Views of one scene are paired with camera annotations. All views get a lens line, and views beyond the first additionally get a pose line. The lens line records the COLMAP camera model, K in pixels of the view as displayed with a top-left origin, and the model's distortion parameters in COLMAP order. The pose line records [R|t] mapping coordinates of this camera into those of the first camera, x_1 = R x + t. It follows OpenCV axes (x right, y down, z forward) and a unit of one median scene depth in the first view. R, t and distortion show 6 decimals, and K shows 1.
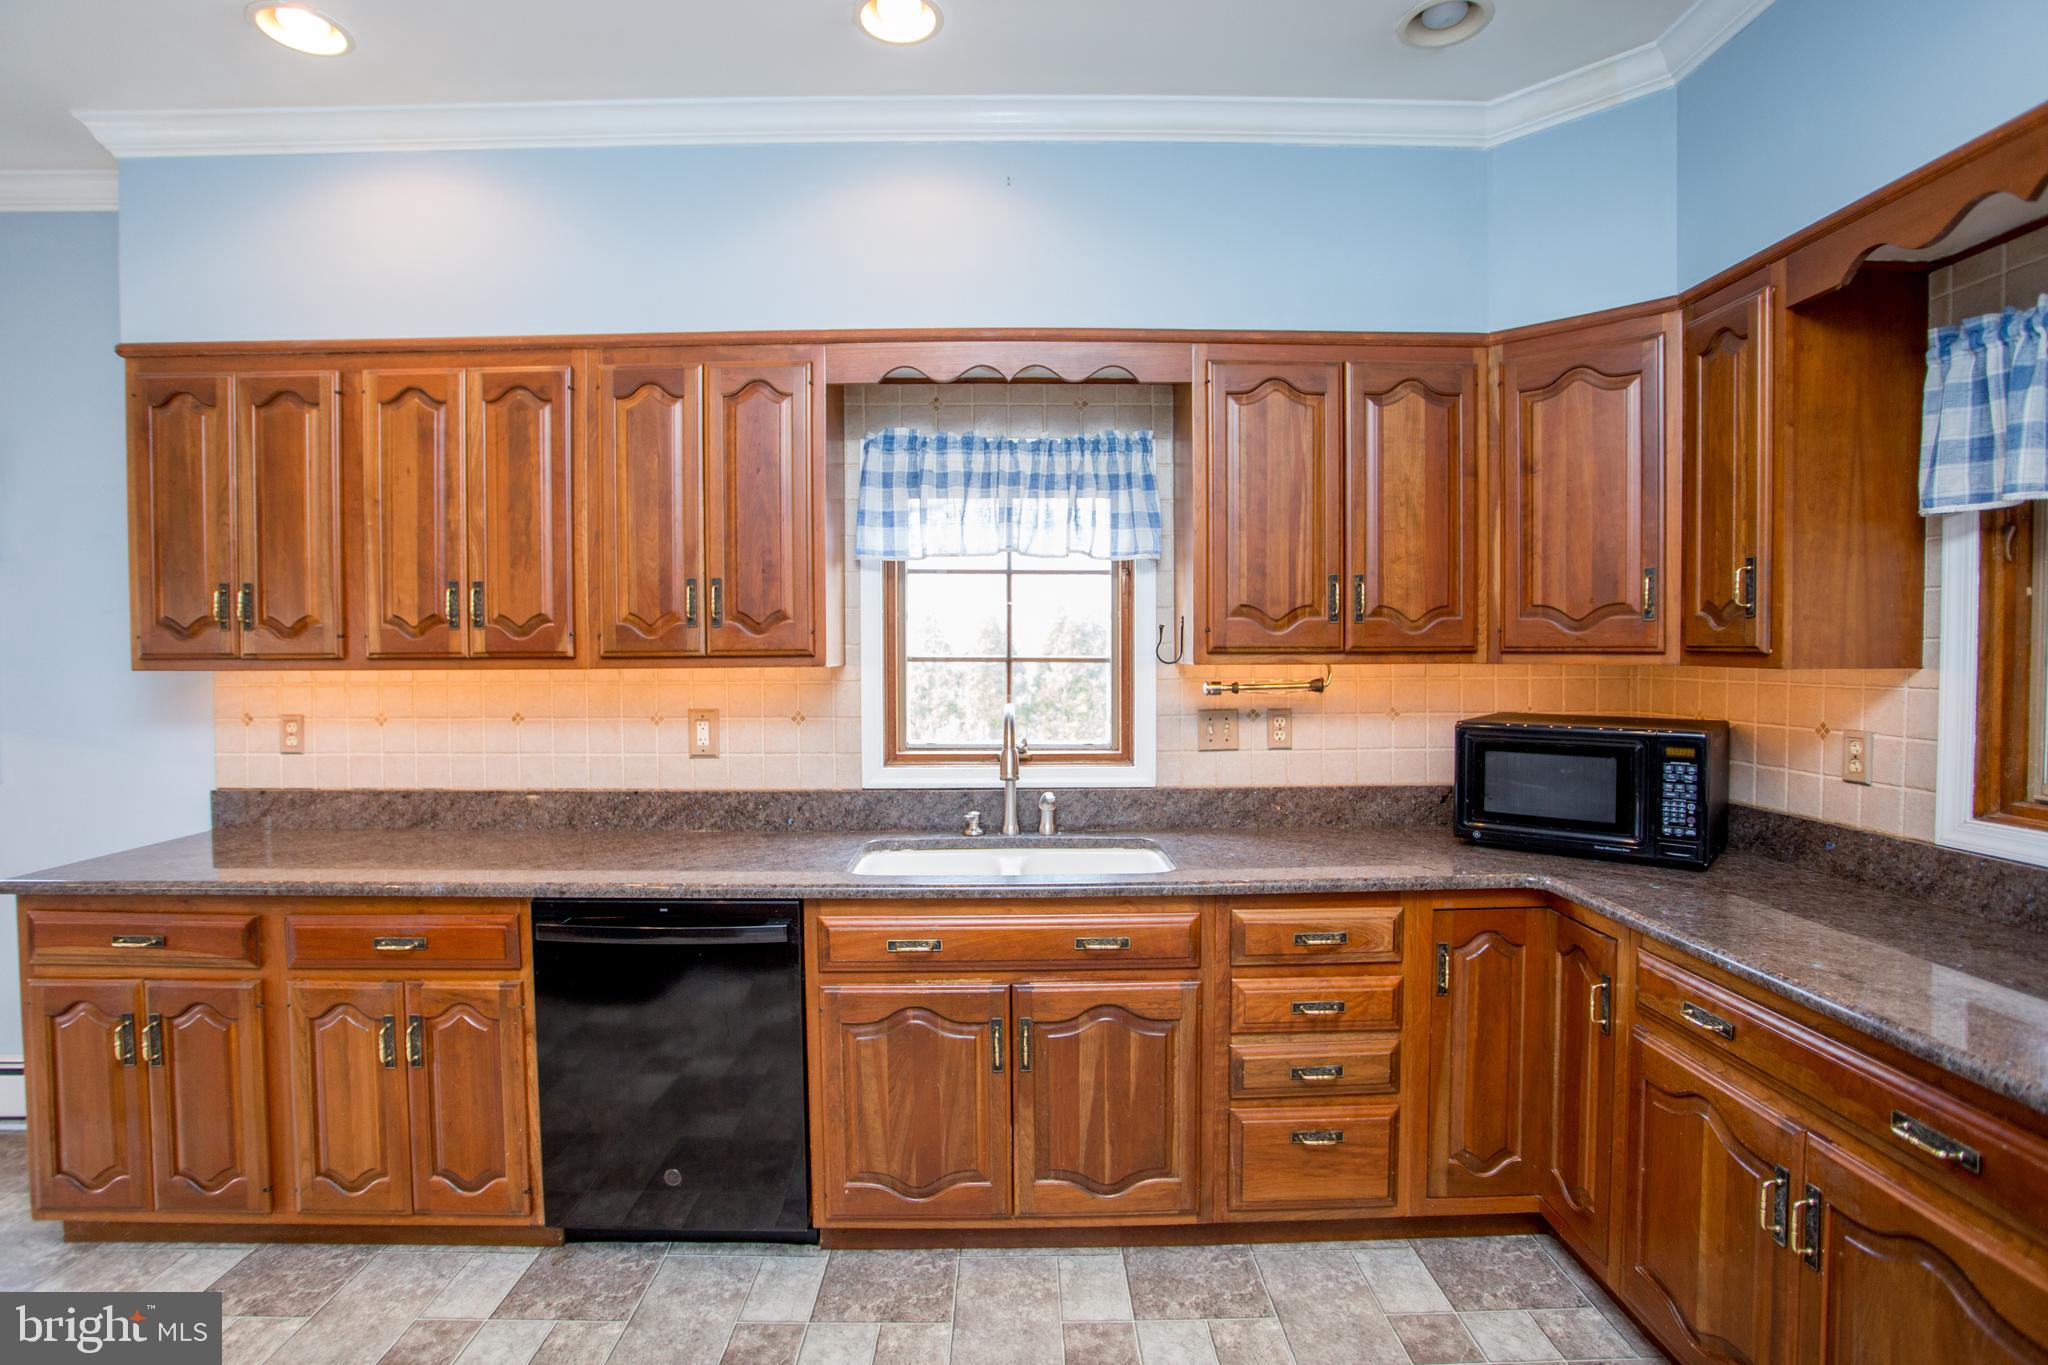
lens RADIAL K [[999.4, 0, 1016.0], [0, 999.4, 677.6], [0, 0, 1]] dist [-0.073753, 0.032617]
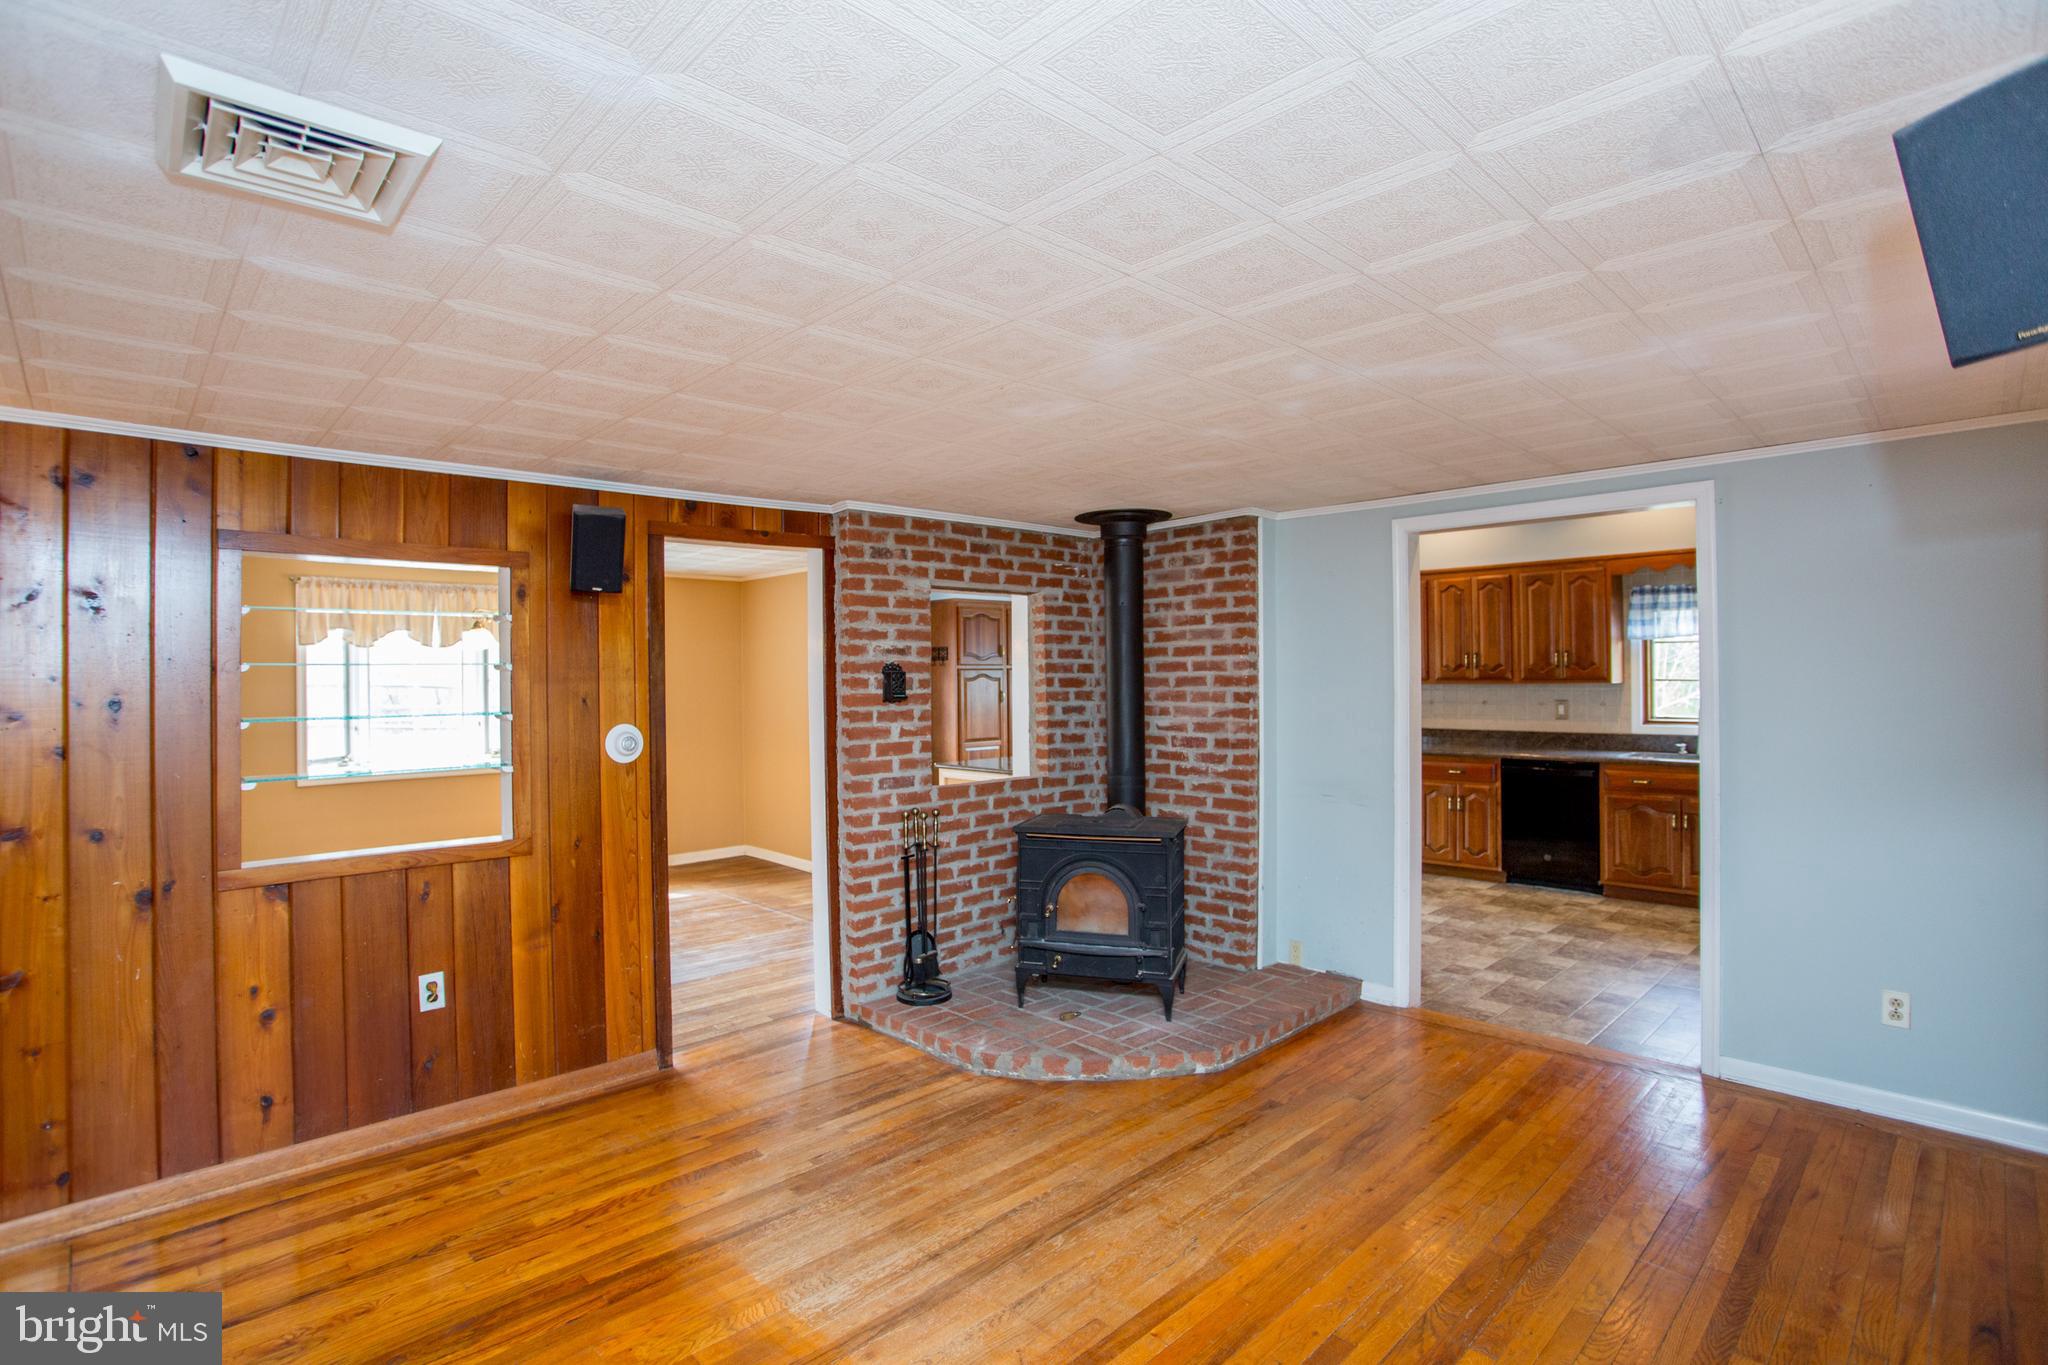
lens RADIAL K [[999.4, 0, 1016.0], [0, 999.4, 677.6], [0, 0, 1]] dist [-0.073753, 0.032617]
pose [[0.684443, -0.009907, -0.728999, 0.607346], [-0.016677, 0.999433, -0.029239, 0.076964], [0.728876, 0.032170, 0.683890, -1.891103]]
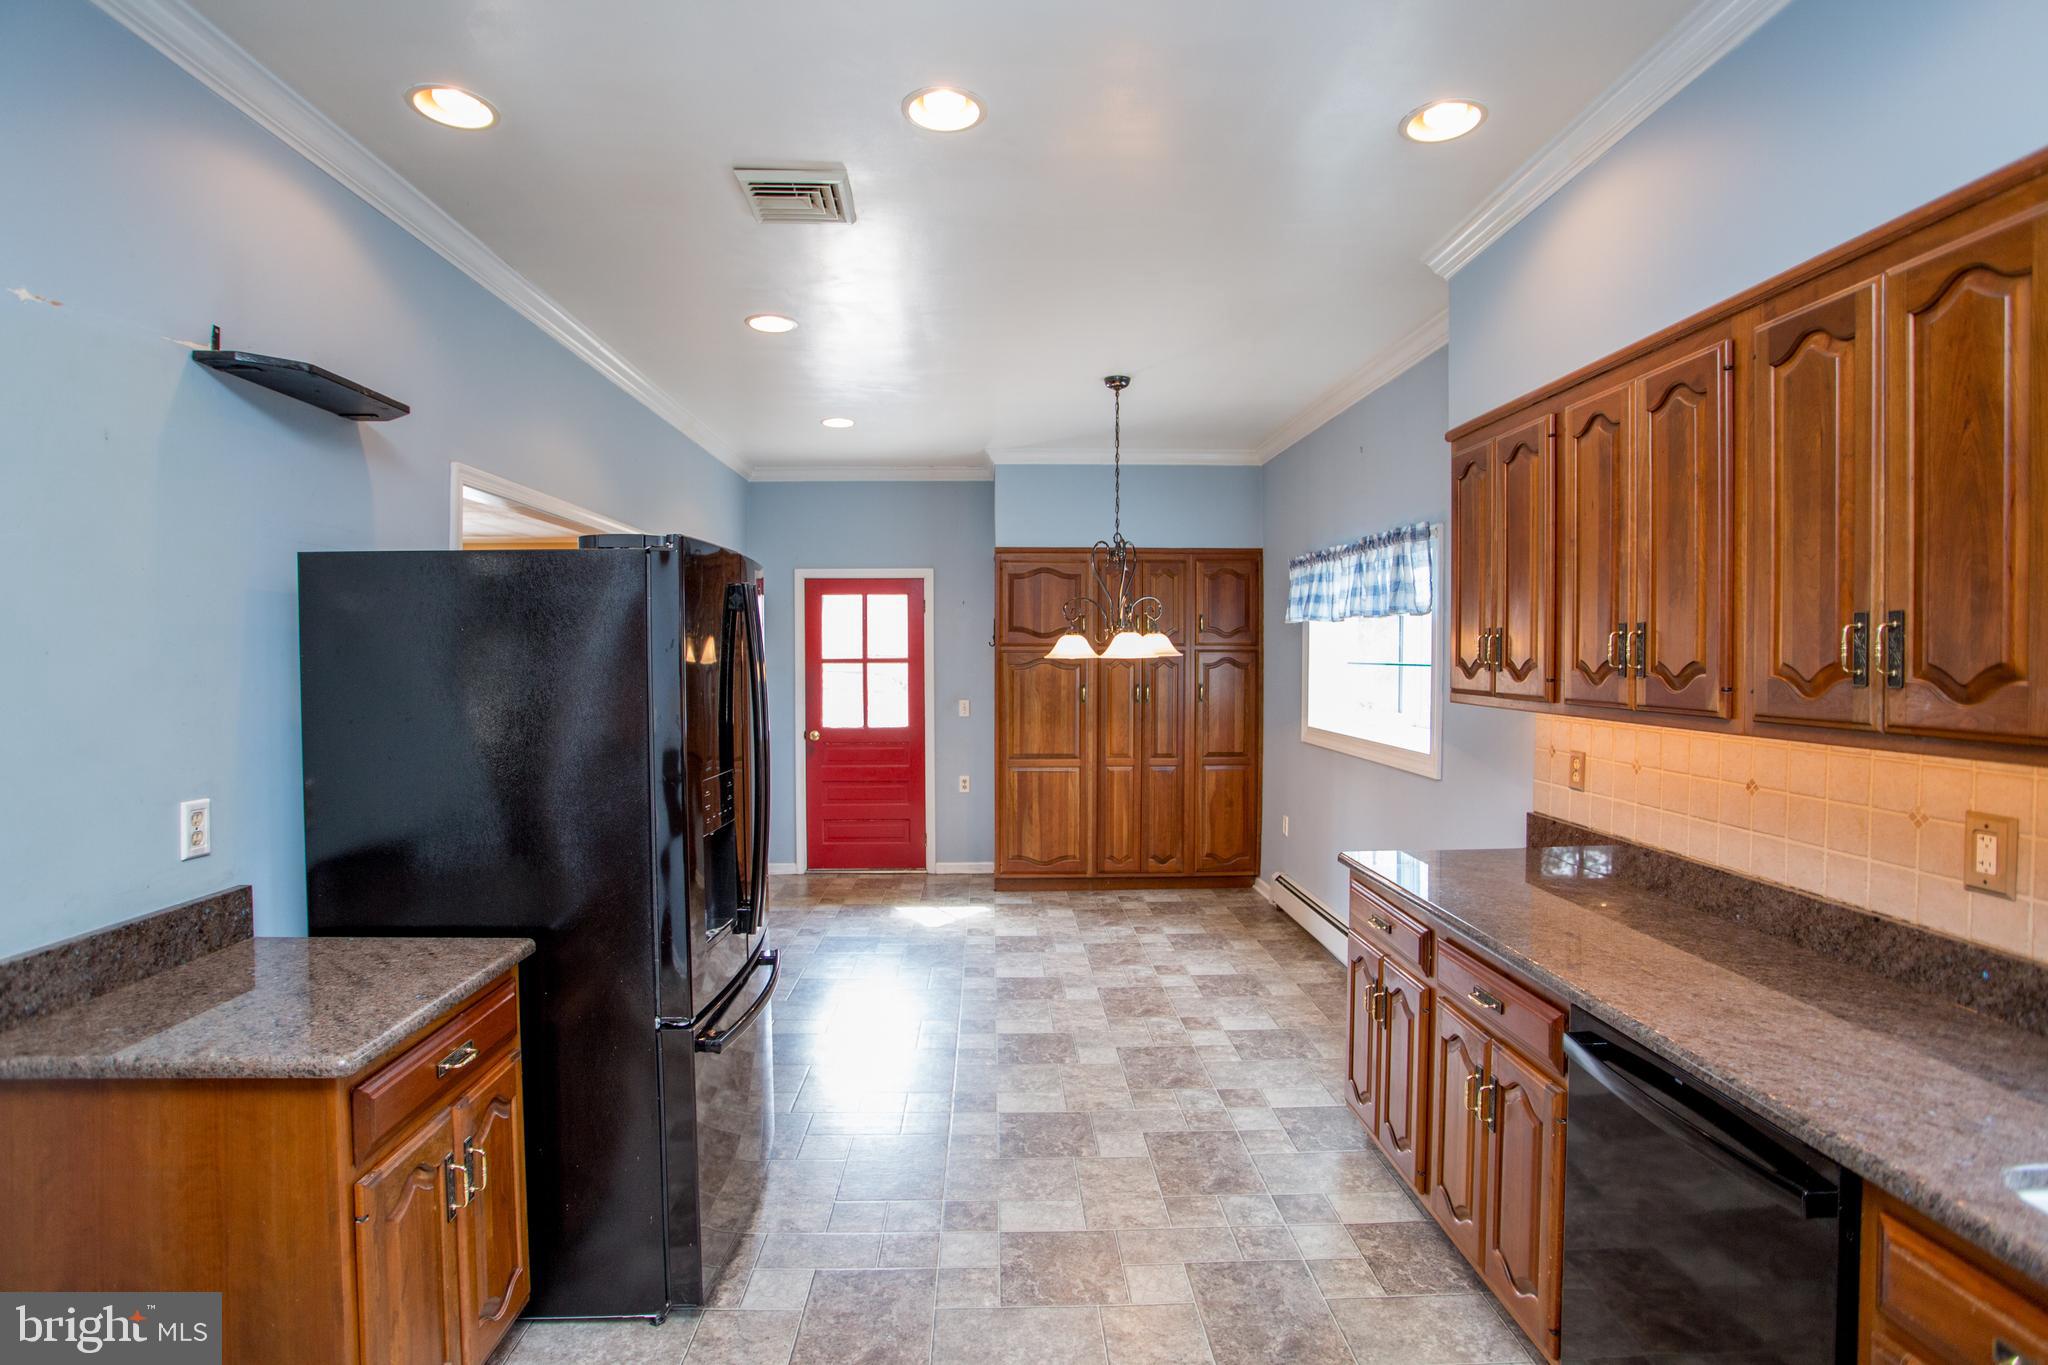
lens RADIAL K [[999.4, 0, 1016.0], [0, 999.4, 677.6], [0, 0, 1]] dist [-0.073753, 0.032617]
pose [[0.022620, 0.031674, -0.999242, 0.293406], [-0.032008, 0.999009, 0.030942, -0.058786], [0.999232, 0.031284, 0.023612, 0.429935]]
